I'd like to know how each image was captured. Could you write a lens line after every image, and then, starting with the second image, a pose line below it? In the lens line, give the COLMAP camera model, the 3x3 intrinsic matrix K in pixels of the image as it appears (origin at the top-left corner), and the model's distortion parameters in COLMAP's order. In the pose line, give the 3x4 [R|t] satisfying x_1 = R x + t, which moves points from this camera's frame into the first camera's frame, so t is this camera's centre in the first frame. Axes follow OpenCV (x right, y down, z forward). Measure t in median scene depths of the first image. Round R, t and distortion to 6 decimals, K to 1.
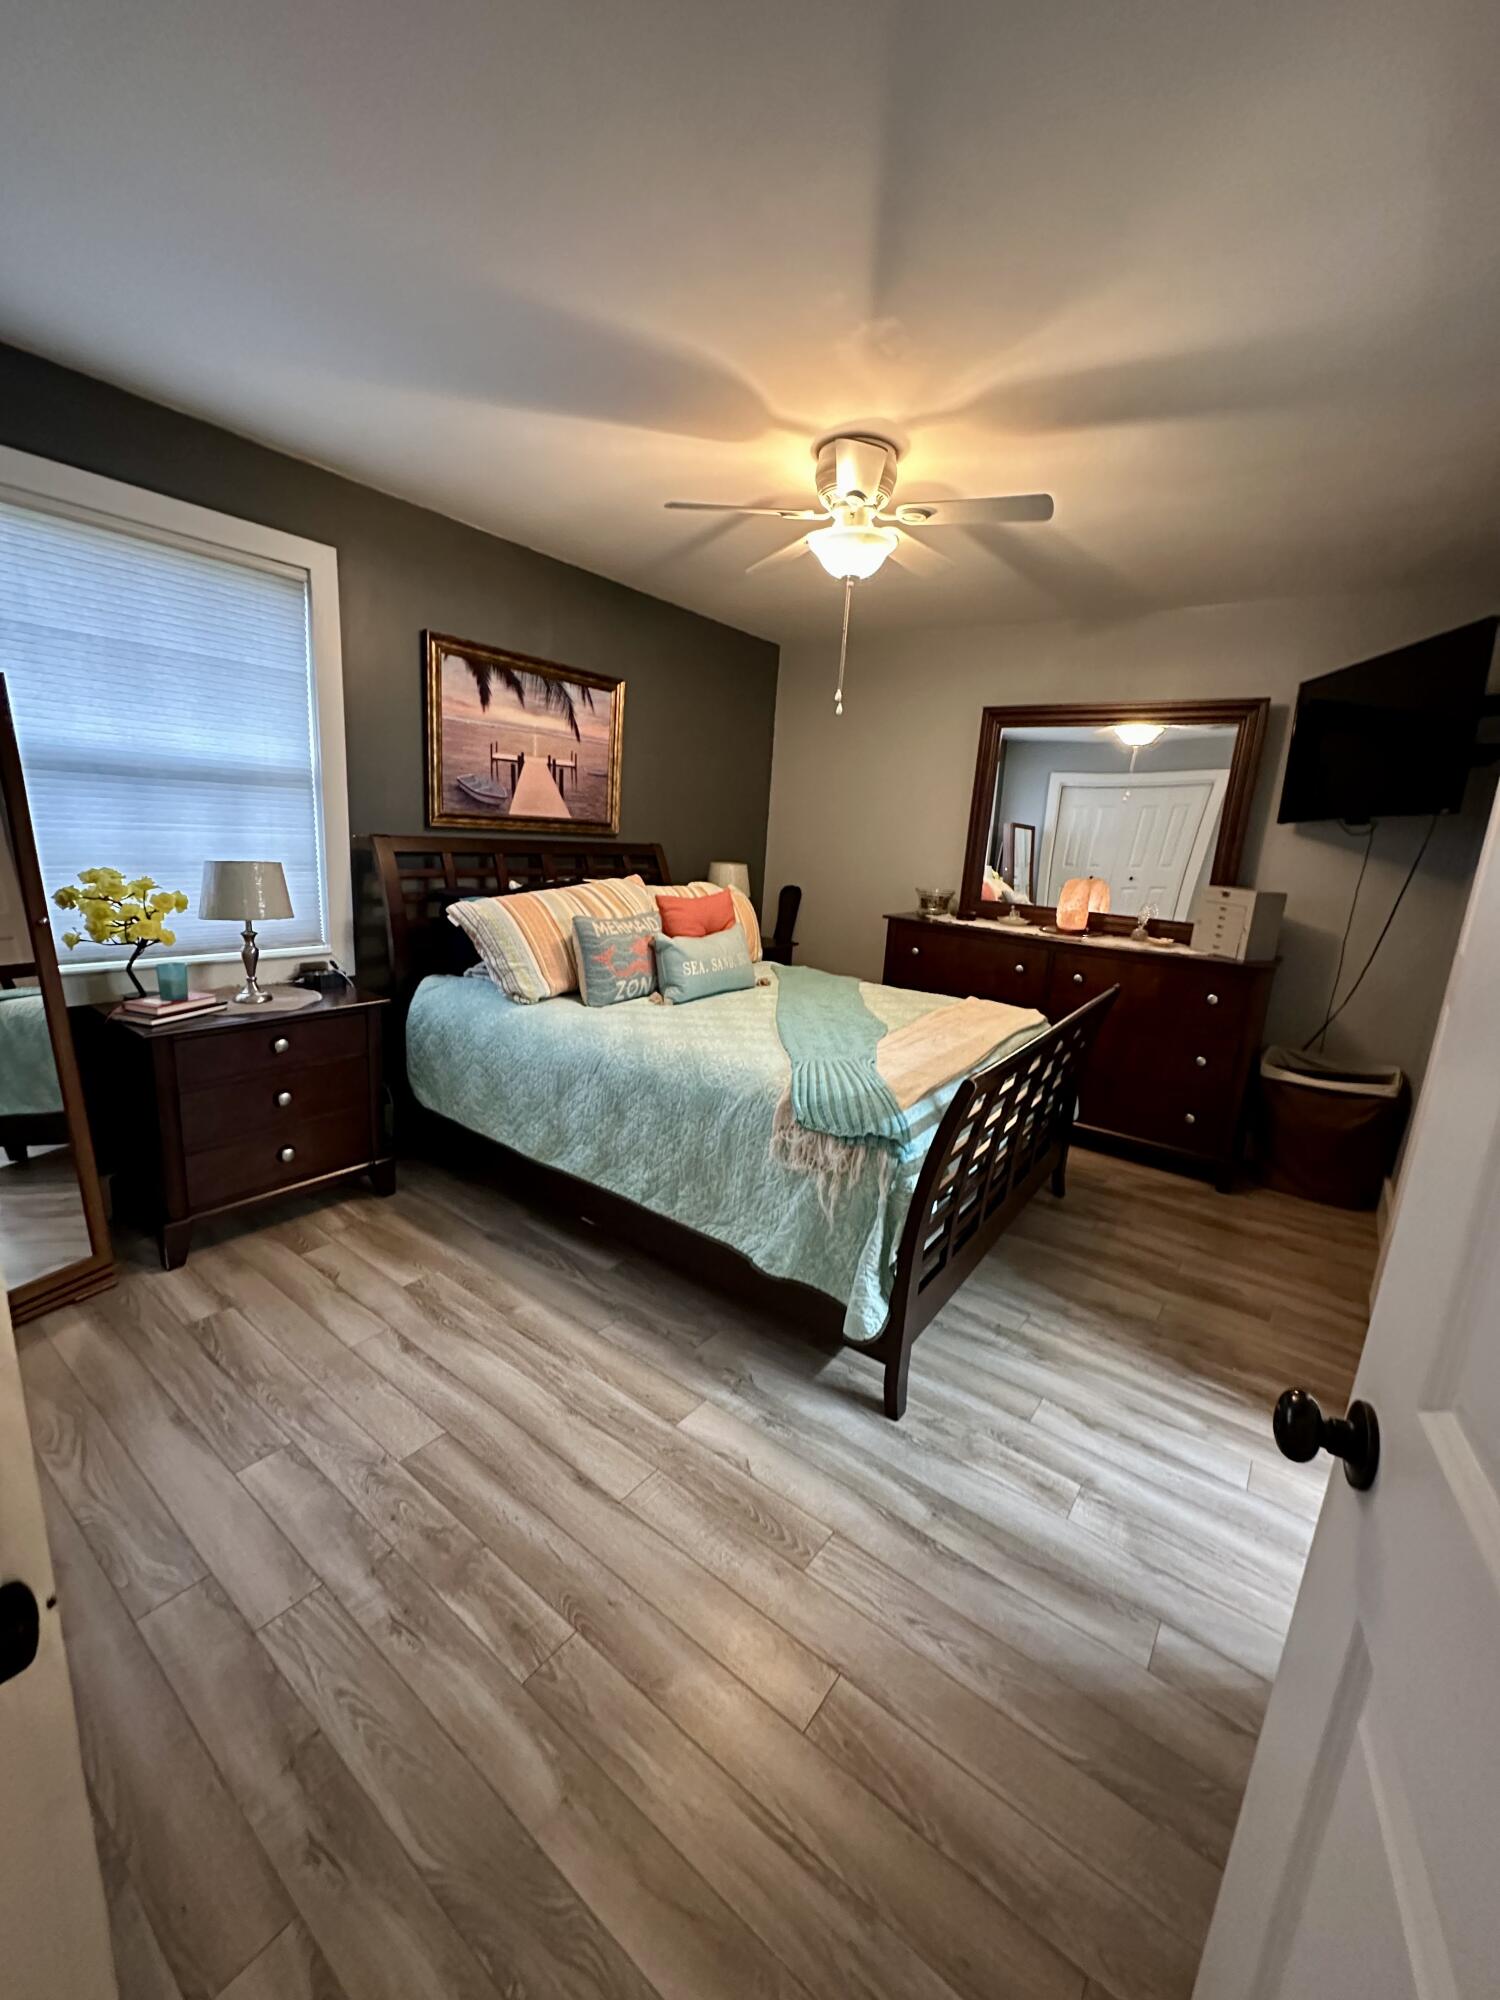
lens RADIAL K [[800.0, 0, 750.0], [0, 800.0, 1000.0], [0, 0, 1]] dist [-0.001554, 0.000963]
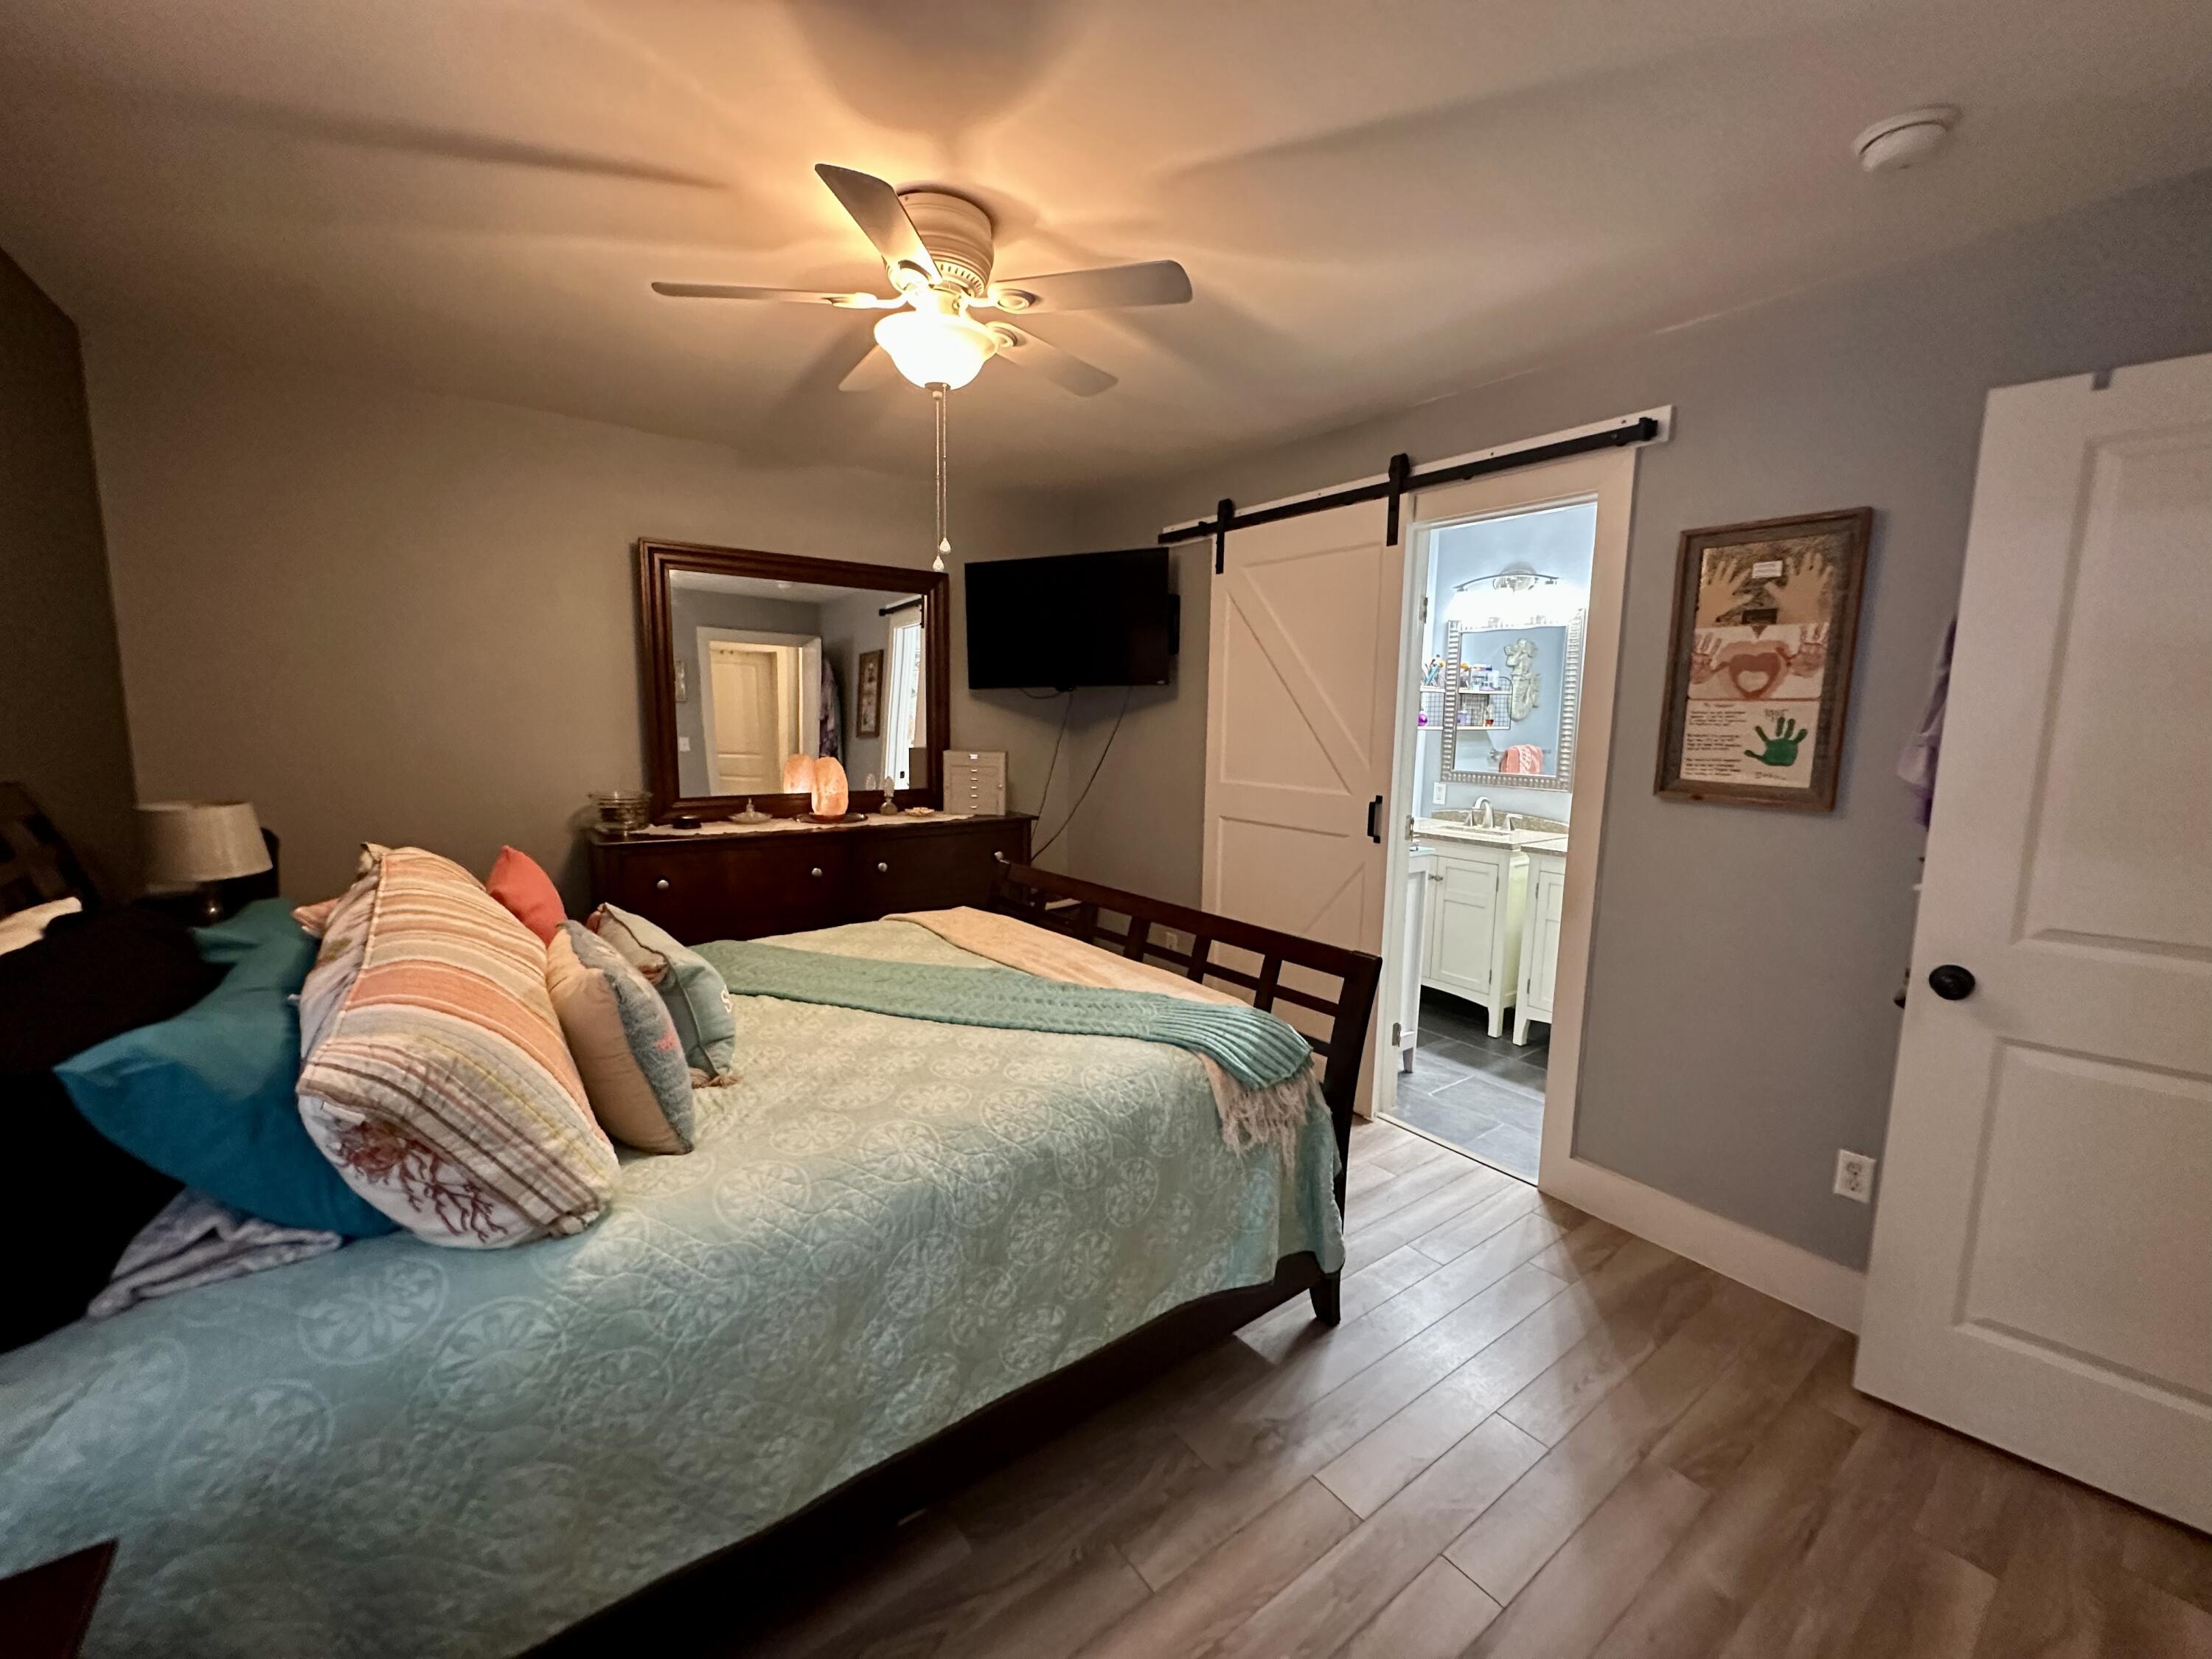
lens RADIAL K [[882.0, 0, 1106.0], [0, 882.0, 829.5], [0, 0, 1]] dist [-0.001622, -0.000041]
pose [[0.290578, -0.184239, 0.938946, -0.565387], [0.209698, 0.969695, 0.125376, -0.180275], [-0.933590, 0.160464, 0.320407, 0.577867]]
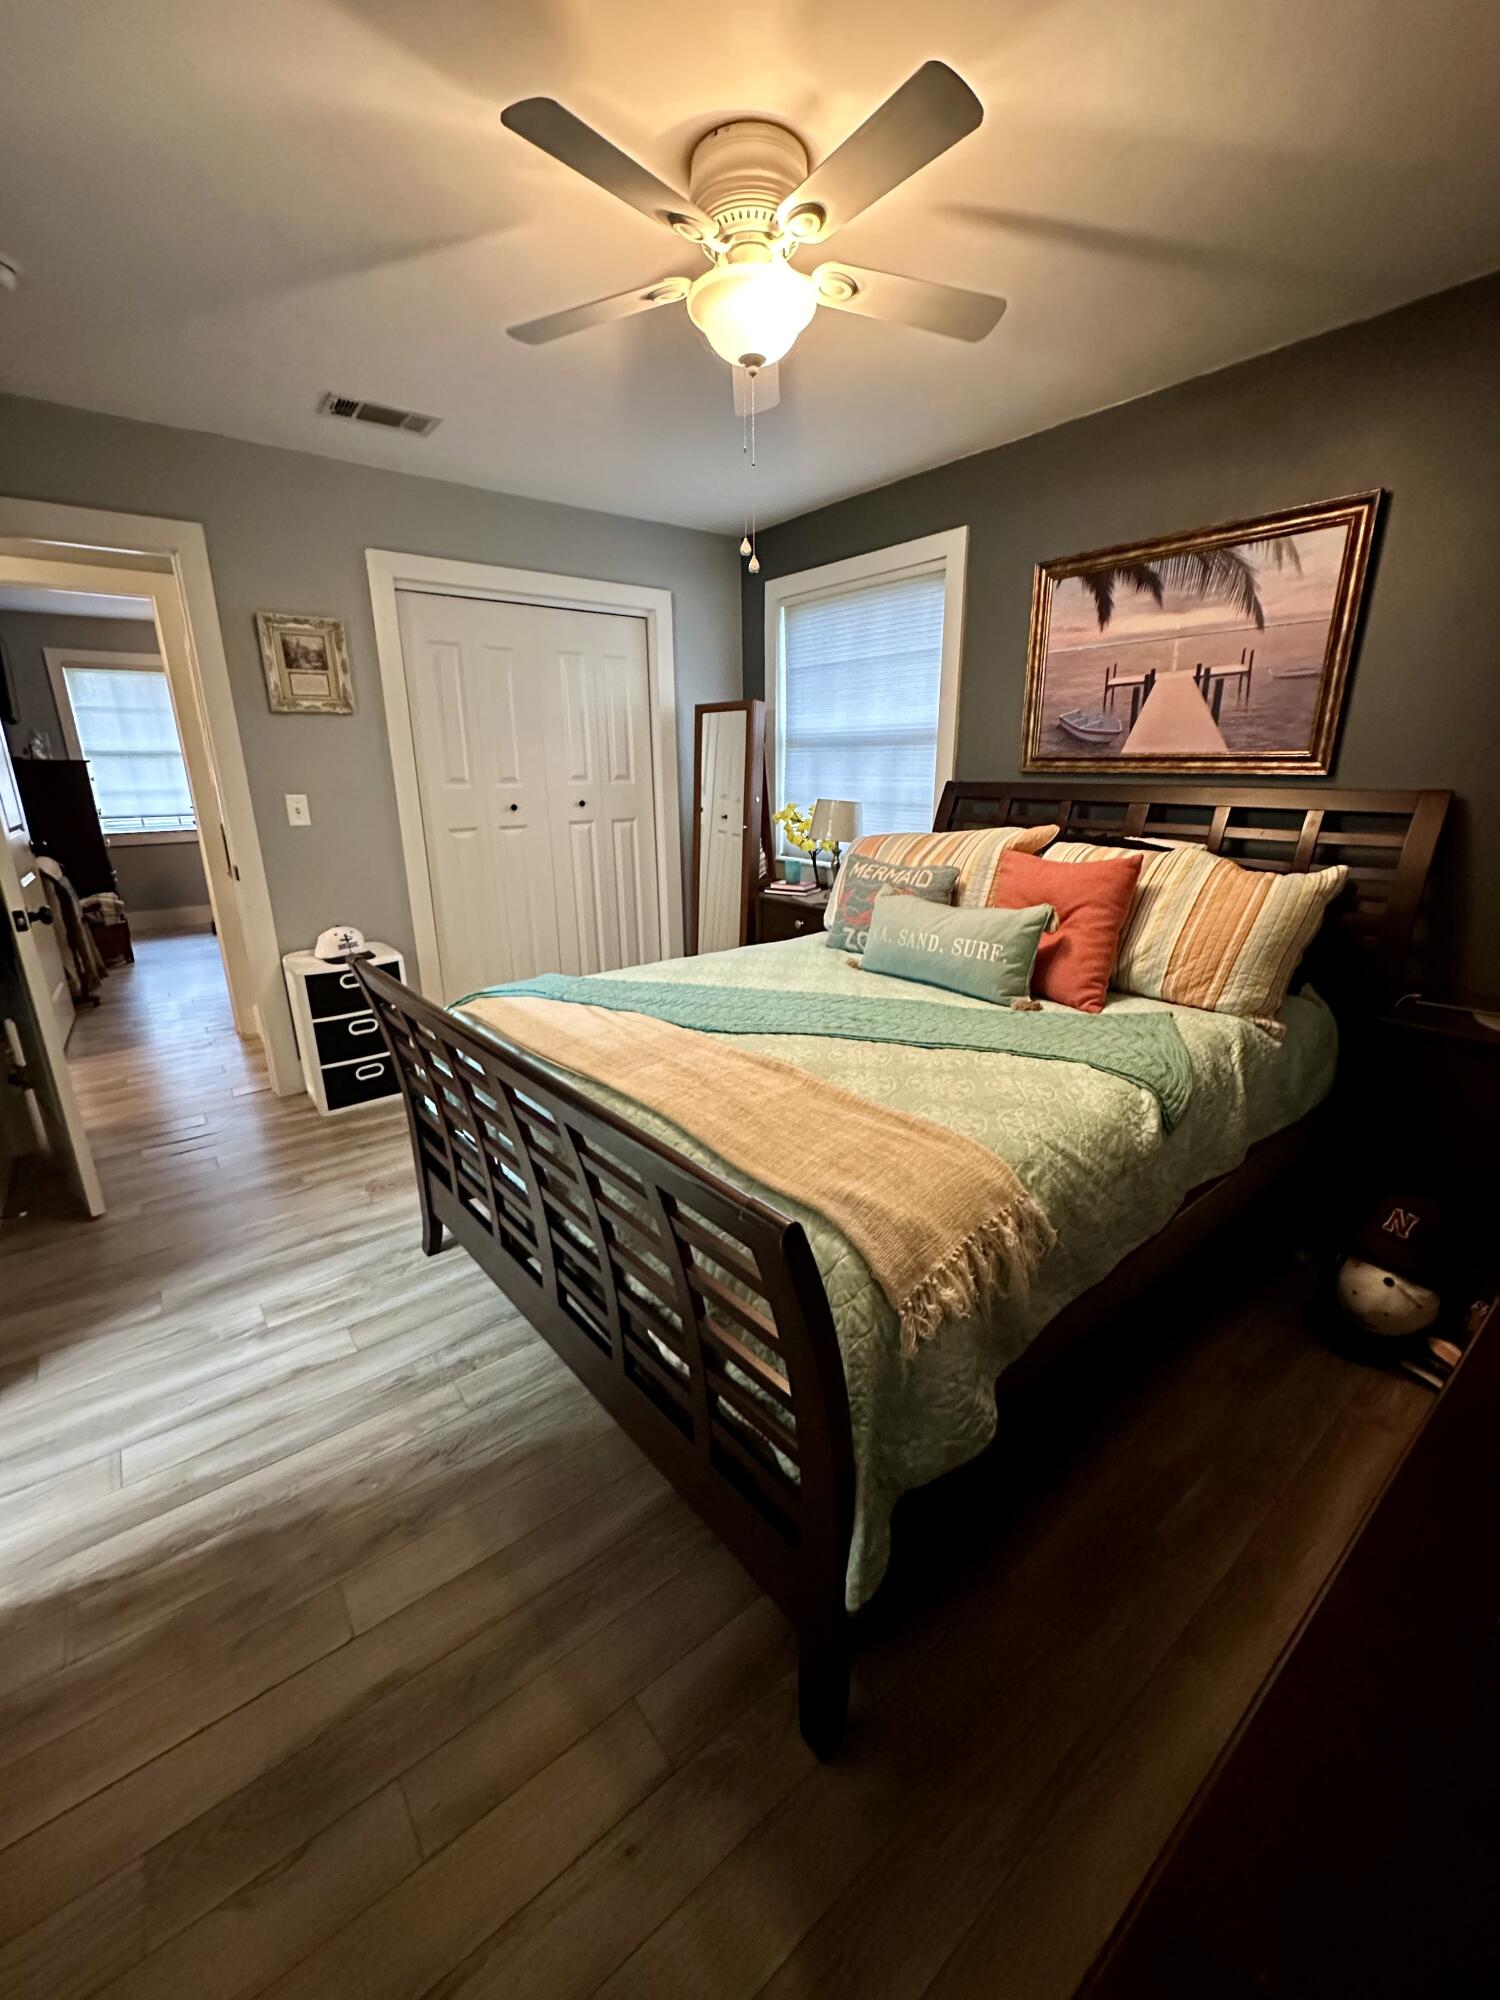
lens RADIAL K [[800.0, 0, 750.0], [0, 800.0, 1000.0], [0, 0, 1]] dist [-0.001554, 0.000963]
pose [[-0.259690, 0.213173, -0.941870, 0.767256], [-0.217395, 0.937391, 0.272099, -0.174620], [0.940904, 0.275419, -0.197088, 1.112723]]
